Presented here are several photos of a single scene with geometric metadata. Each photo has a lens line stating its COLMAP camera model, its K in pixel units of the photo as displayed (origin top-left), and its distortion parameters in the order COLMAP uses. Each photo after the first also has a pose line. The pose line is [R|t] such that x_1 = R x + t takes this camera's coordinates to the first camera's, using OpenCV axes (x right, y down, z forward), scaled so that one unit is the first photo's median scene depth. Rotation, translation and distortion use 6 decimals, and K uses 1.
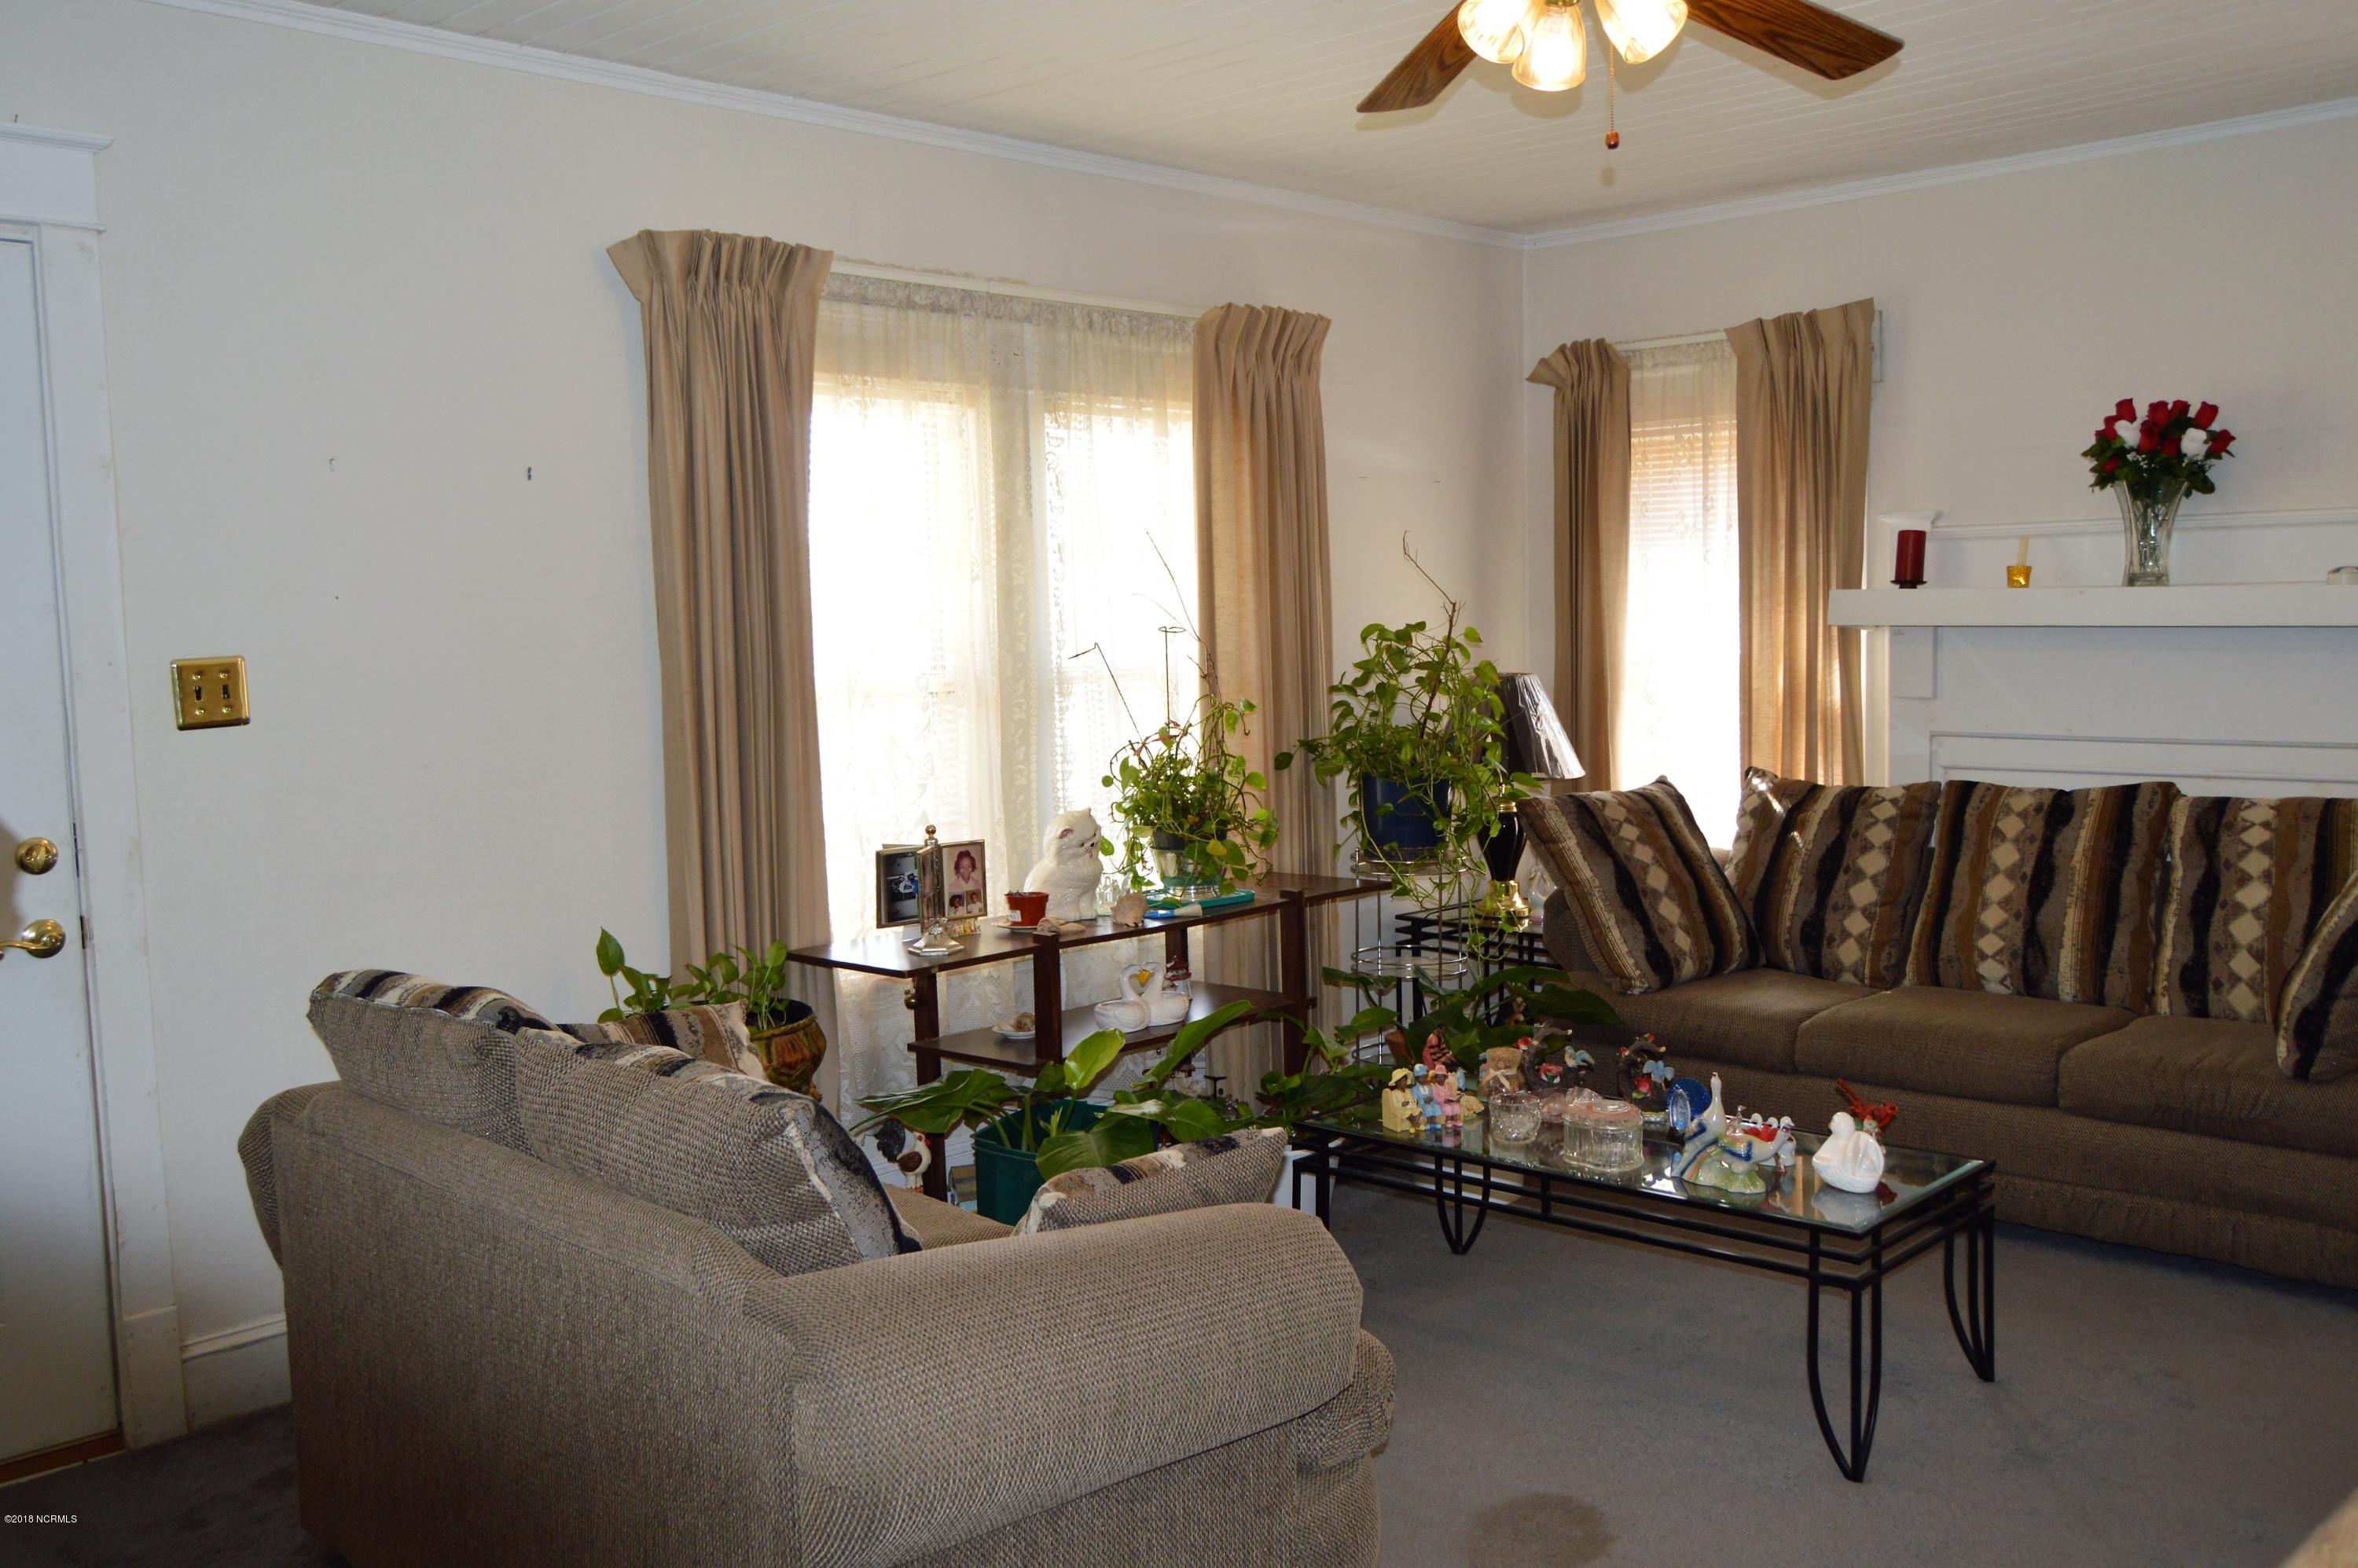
lens RADIAL K [[1856.5, 0, 1152.7], [0, 1856.5, 782.9], [0, 0, 1]] dist [-0.005318, -0.002065]
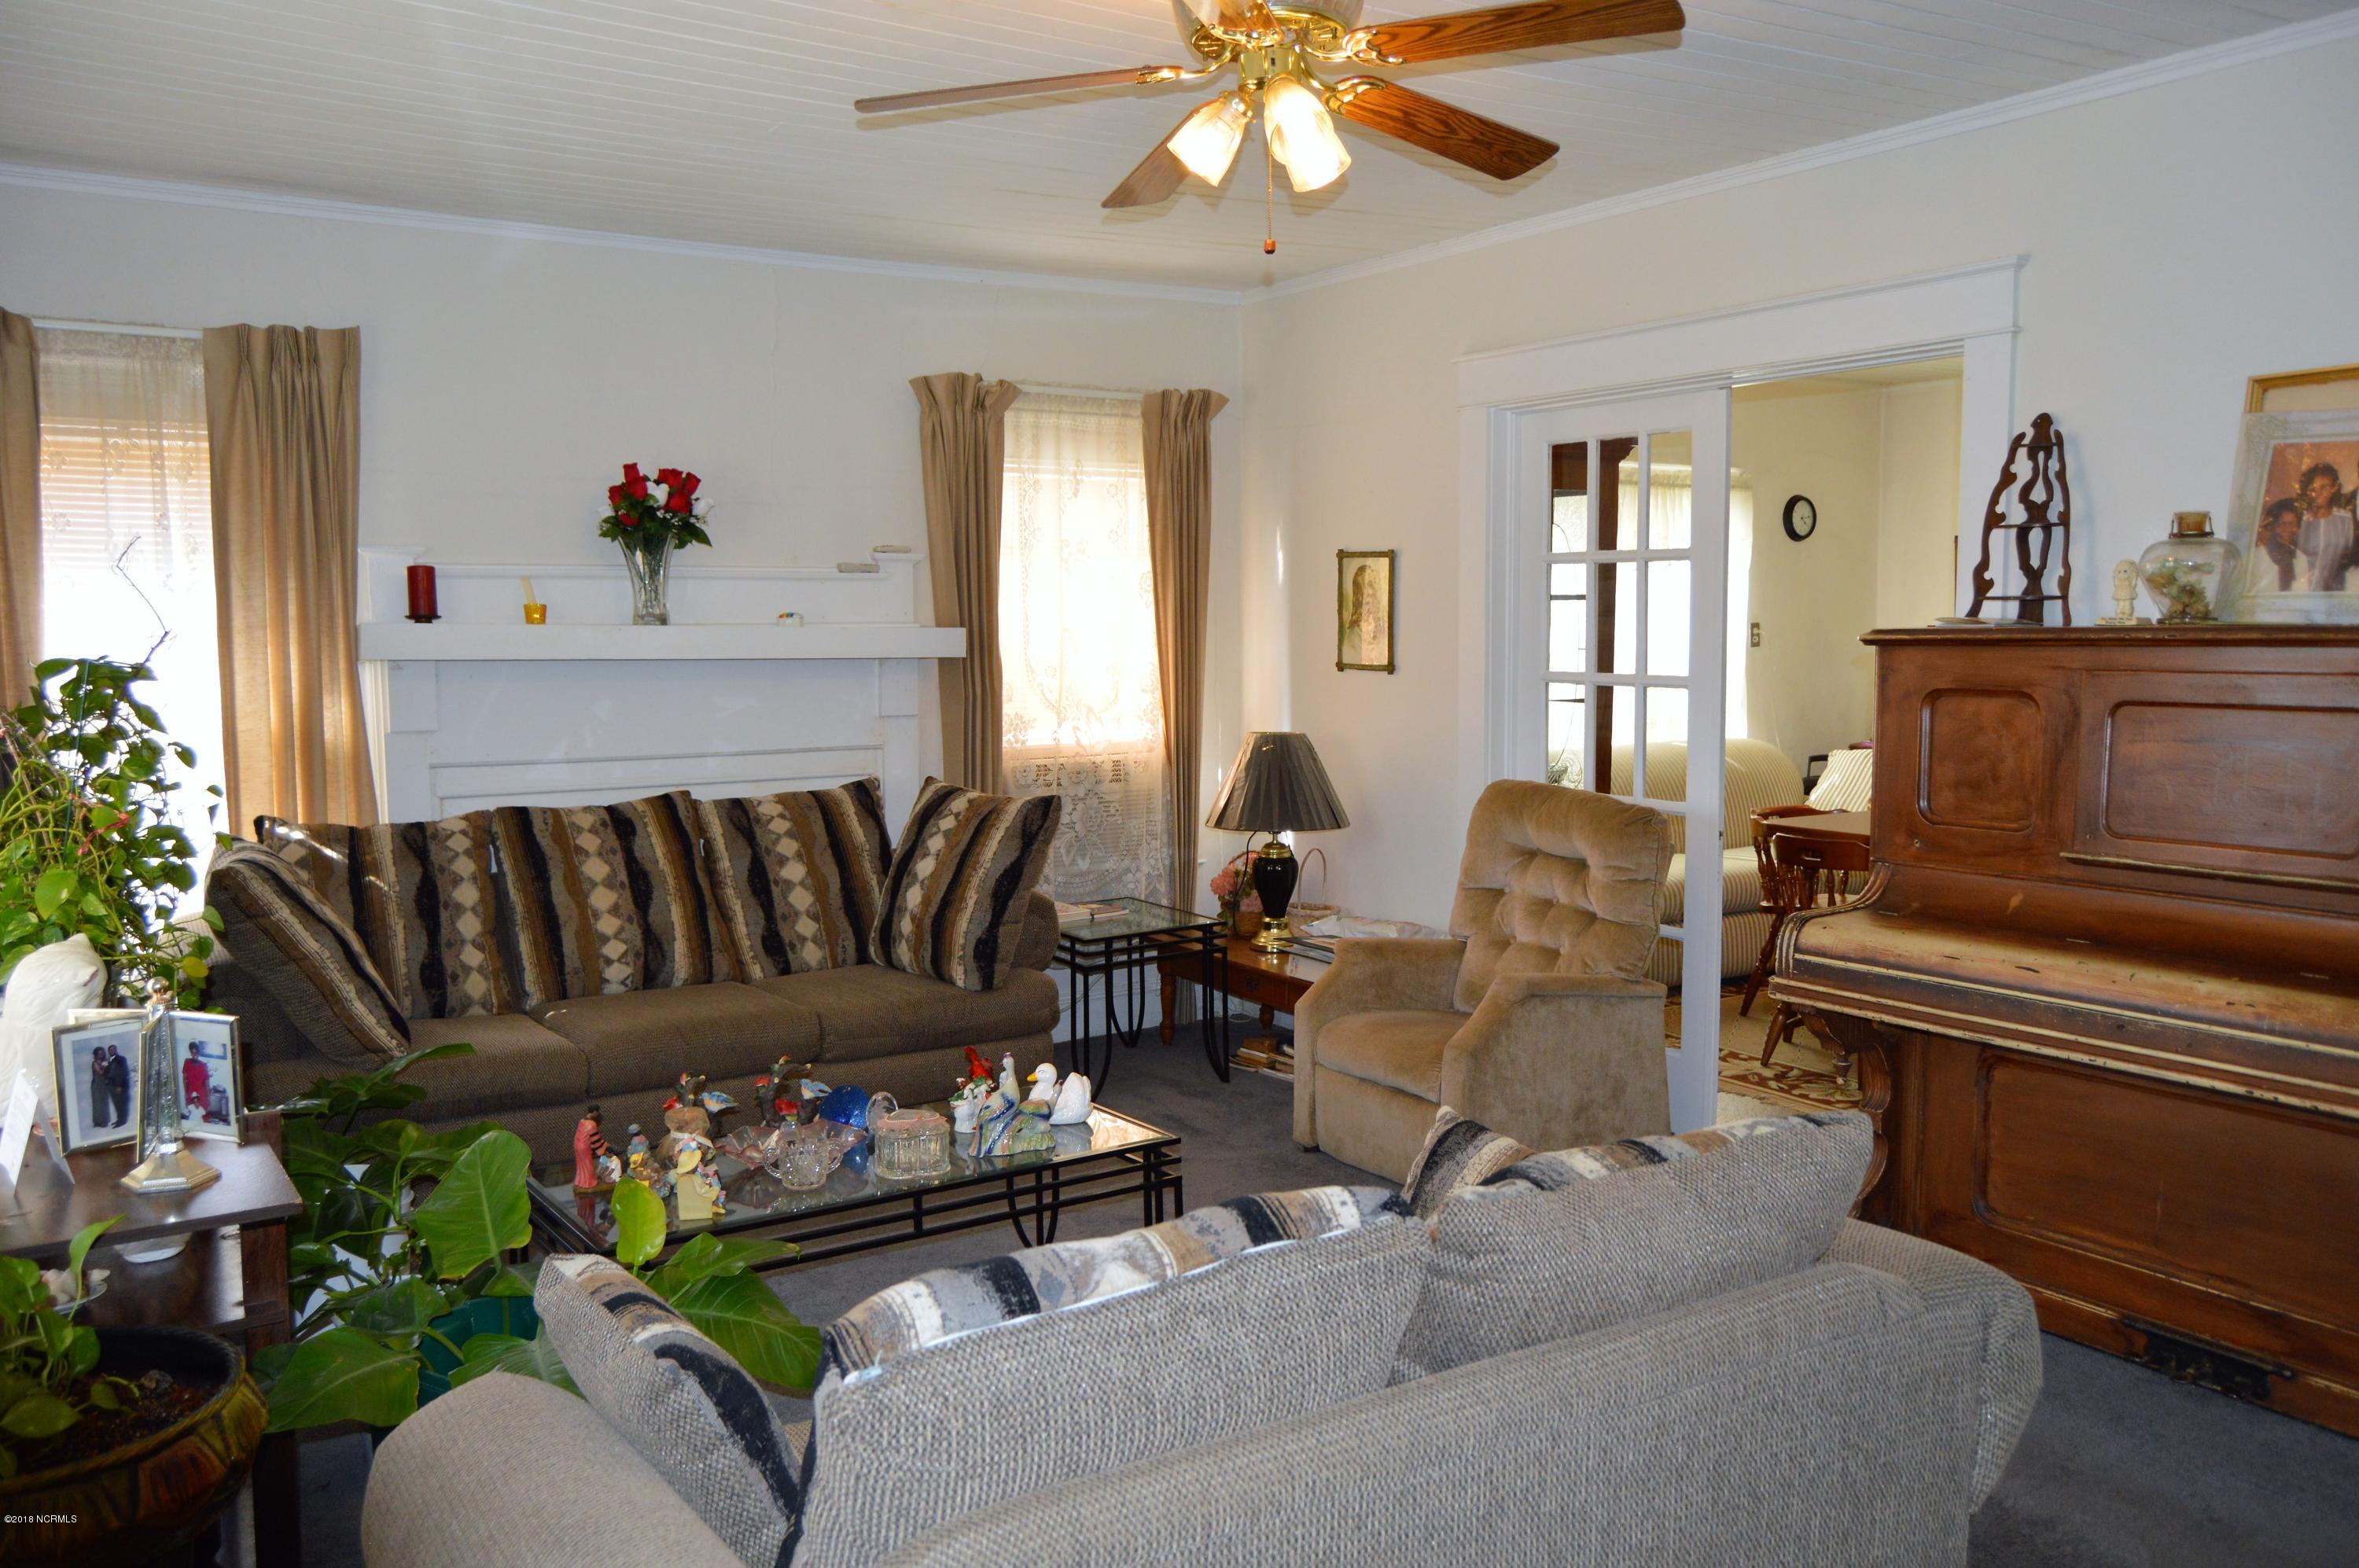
lens RADIAL K [[1857.3, 0, 1153.2], [0, 1857.3, 782.9], [0, 0, 1]] dist [-0.005318, -0.002065]
pose [[0.267111, -0.073195, 0.960882, -0.497414], [0.082596, 0.995181, 0.052847, -0.041752], [-0.960119, 0.065249, 0.271870, 0.376847]]
